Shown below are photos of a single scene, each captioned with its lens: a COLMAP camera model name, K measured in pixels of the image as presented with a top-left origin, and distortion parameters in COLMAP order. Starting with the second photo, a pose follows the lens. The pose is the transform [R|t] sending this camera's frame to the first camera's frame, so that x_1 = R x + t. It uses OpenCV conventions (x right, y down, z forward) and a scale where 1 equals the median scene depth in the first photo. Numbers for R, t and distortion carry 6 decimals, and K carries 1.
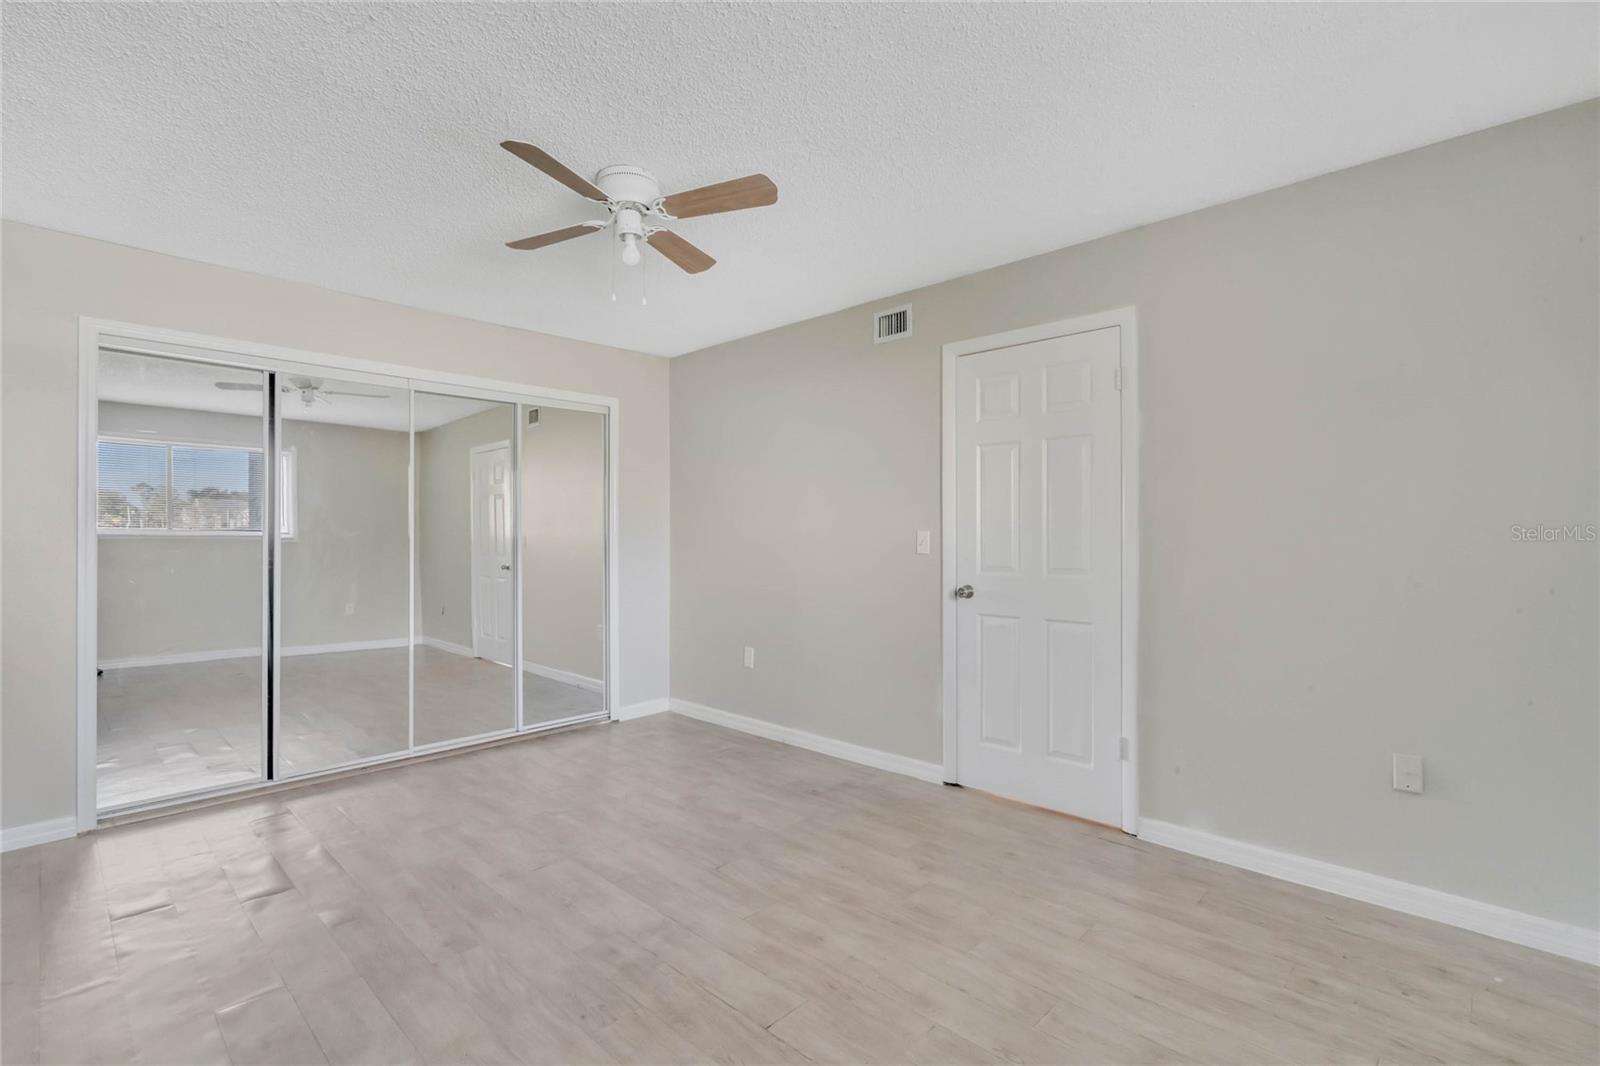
lens RADIAL K [[729.2, 0, 803.9], [0, 729.2, 534.5], [0, 0, 1]] dist [-0.007999, 0.004419]
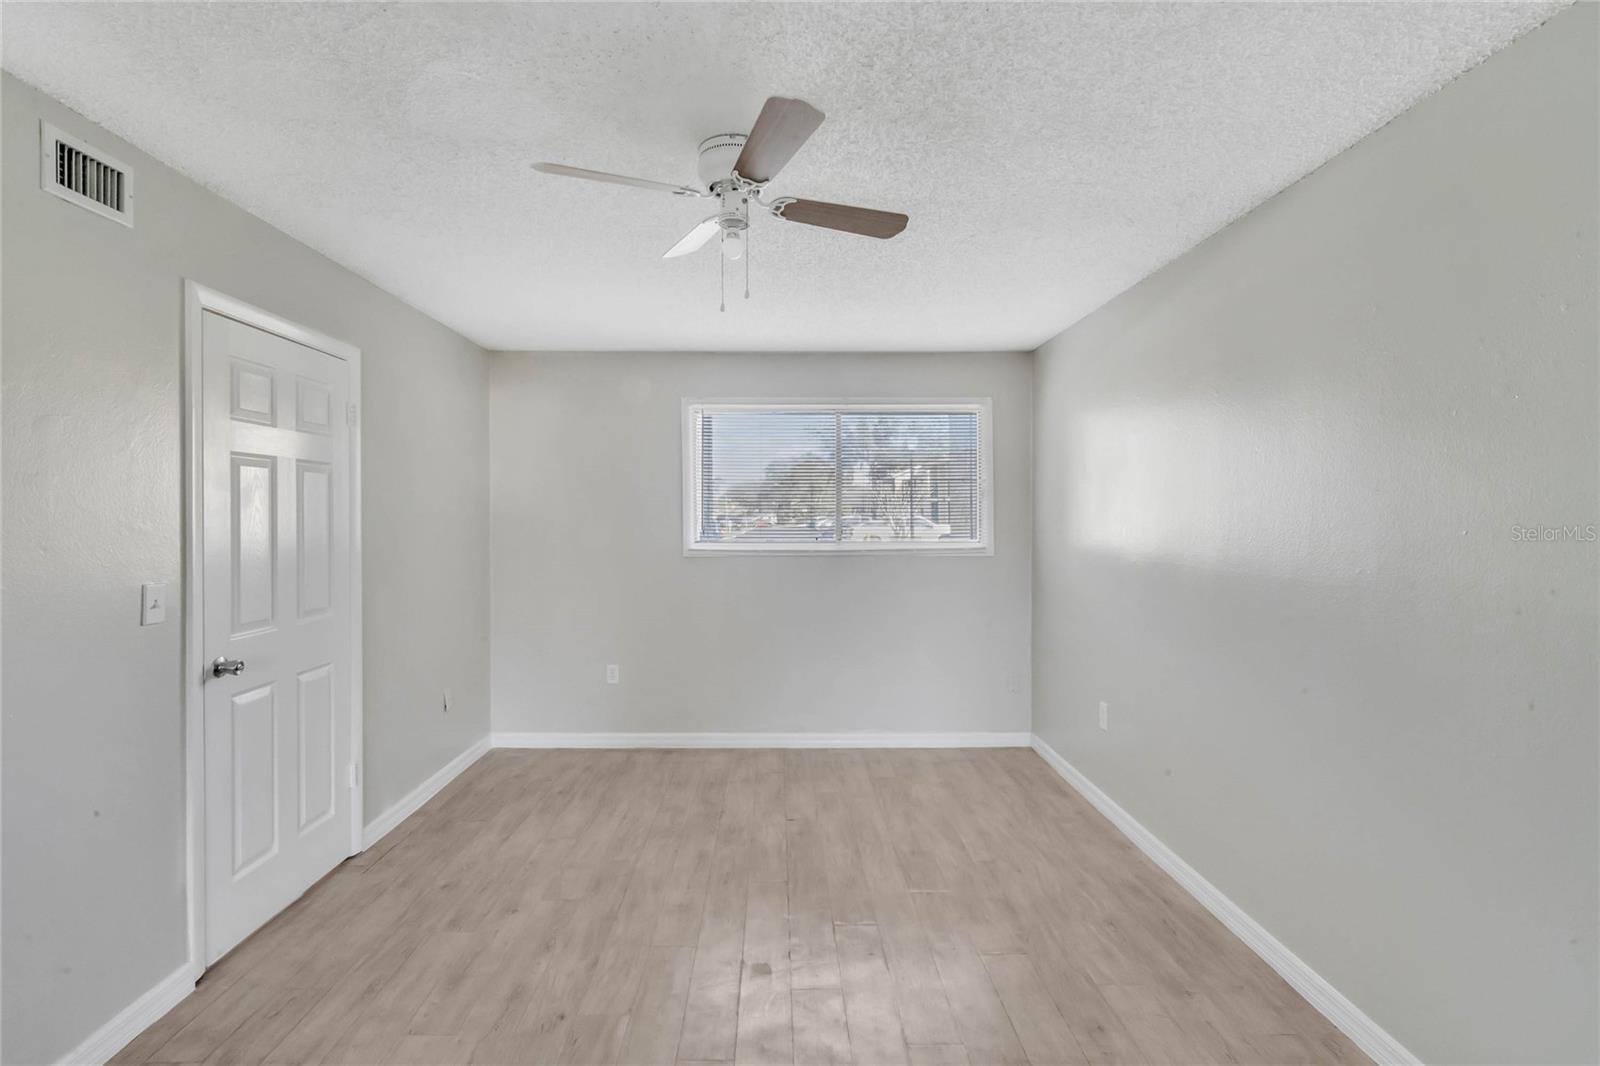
lens RADIAL K [[729.2, 0, 780.2], [0, 729.2, 503.1], [0, 0, 1]] dist [-0.007999, 0.004419]
pose [[-0.691143, 0.018268, 0.722487, -0.752107], [0.002898, 0.999742, -0.022507, -0.067496], [-0.722712, -0.013462, -0.691018, 1.323795]]
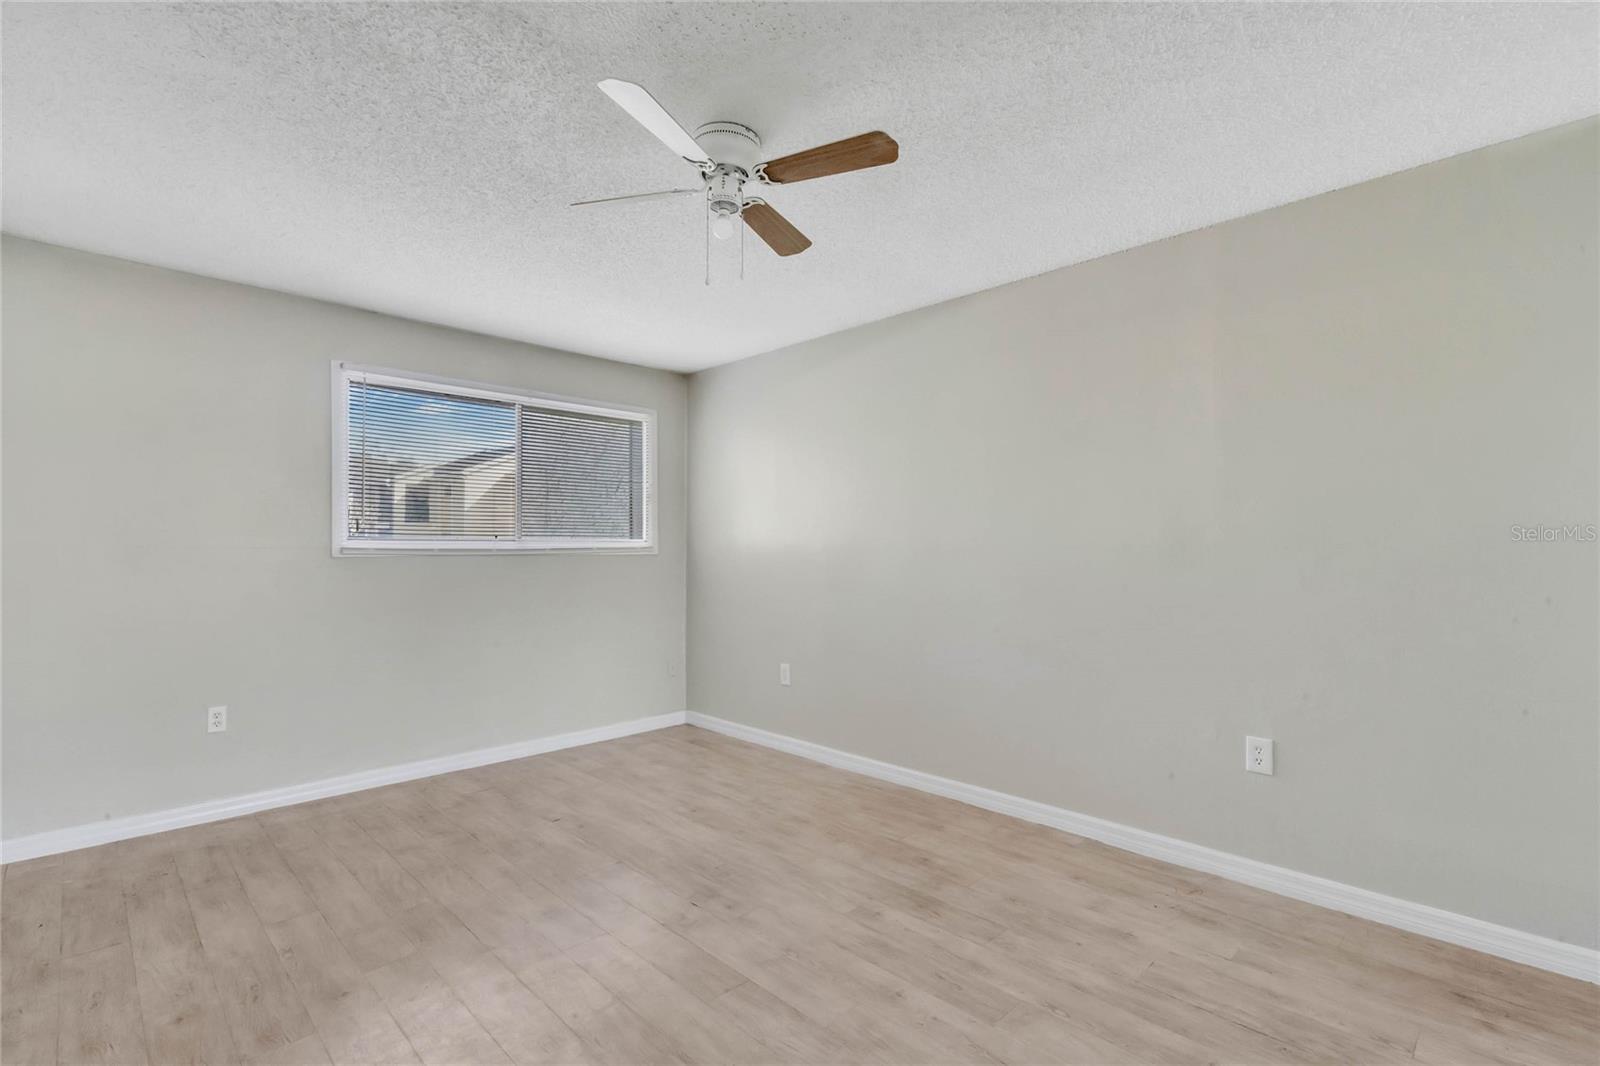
lens RADIAL K [[729.2, 0, 794.2], [0, 729.2, 526.0], [0, 0, 1]] dist [-0.007999, 0.004419]
pose [[-0.999349, 0.006067, 0.035552, -0.306554], [0.004975, 0.999516, -0.030711, 0.001517], [-0.035721, -0.030514, -0.998896, 1.618416]]
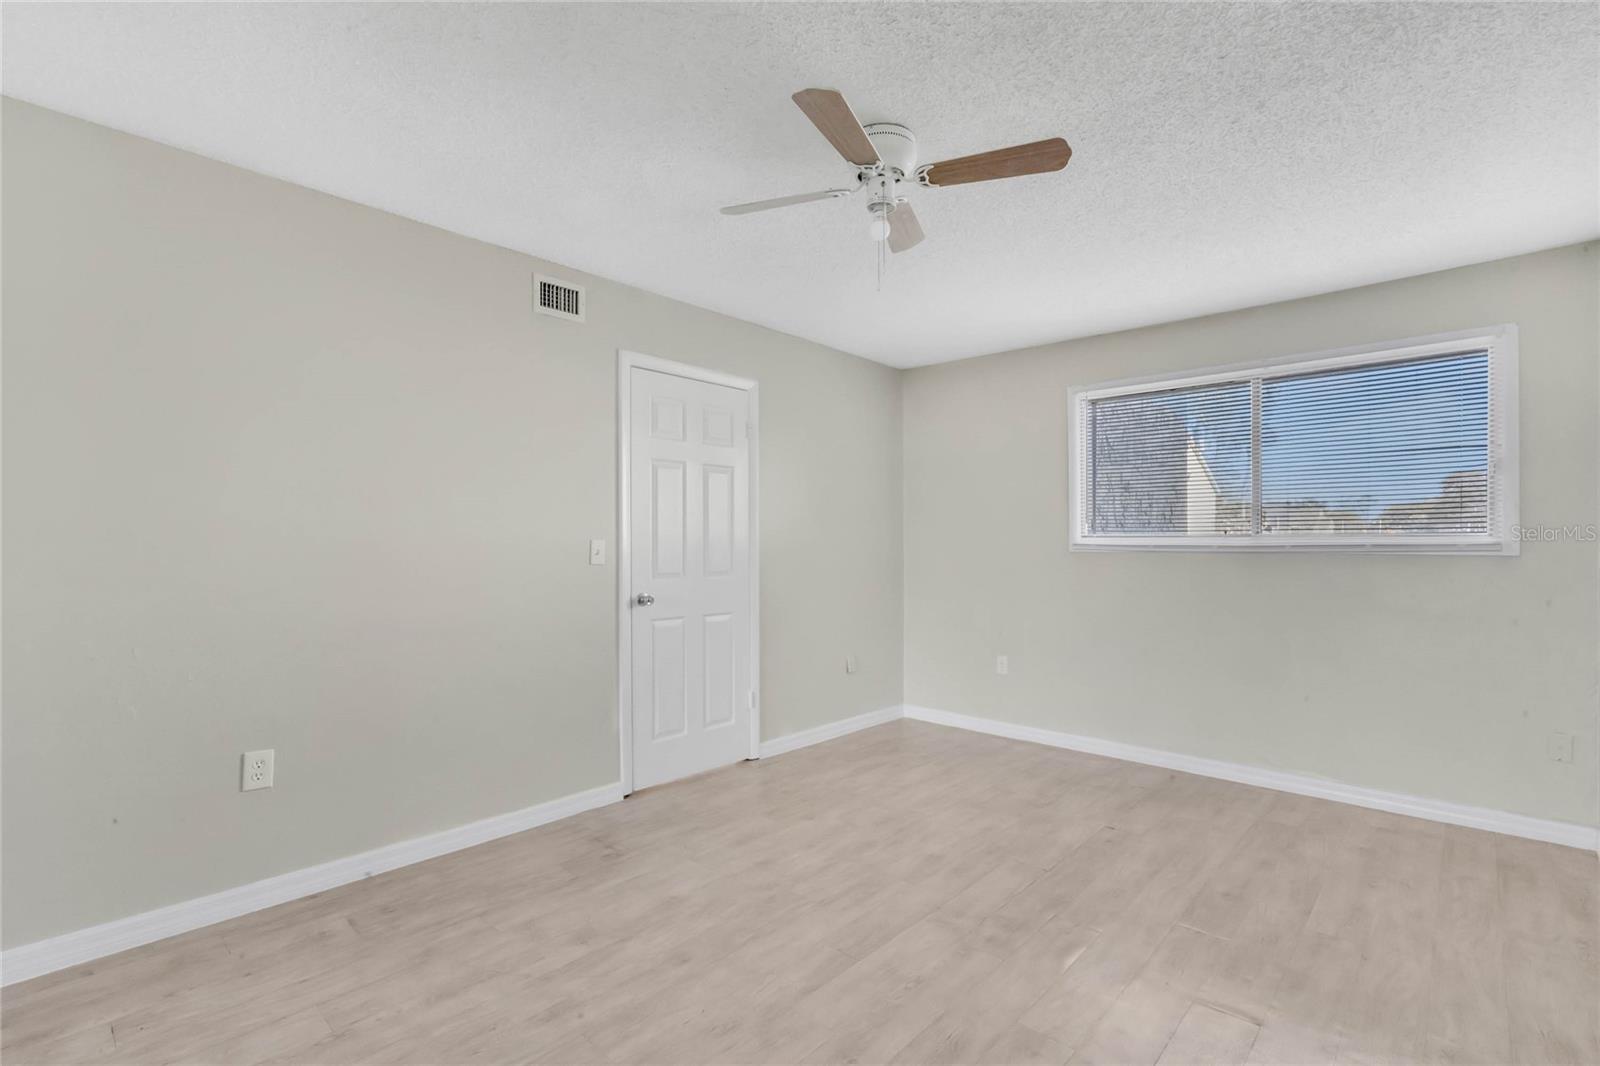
lens RADIAL K [[729.2, 0, 802.2], [0, 729.2, 534.4], [0, 0, 1]] dist [-0.007999, 0.004419]
pose [[-0.018043, 0.017576, 0.999683, -0.980472], [-0.003565, 0.999838, -0.017643, 0.005980], [-0.999831, -0.003882, -0.017977, 0.962620]]
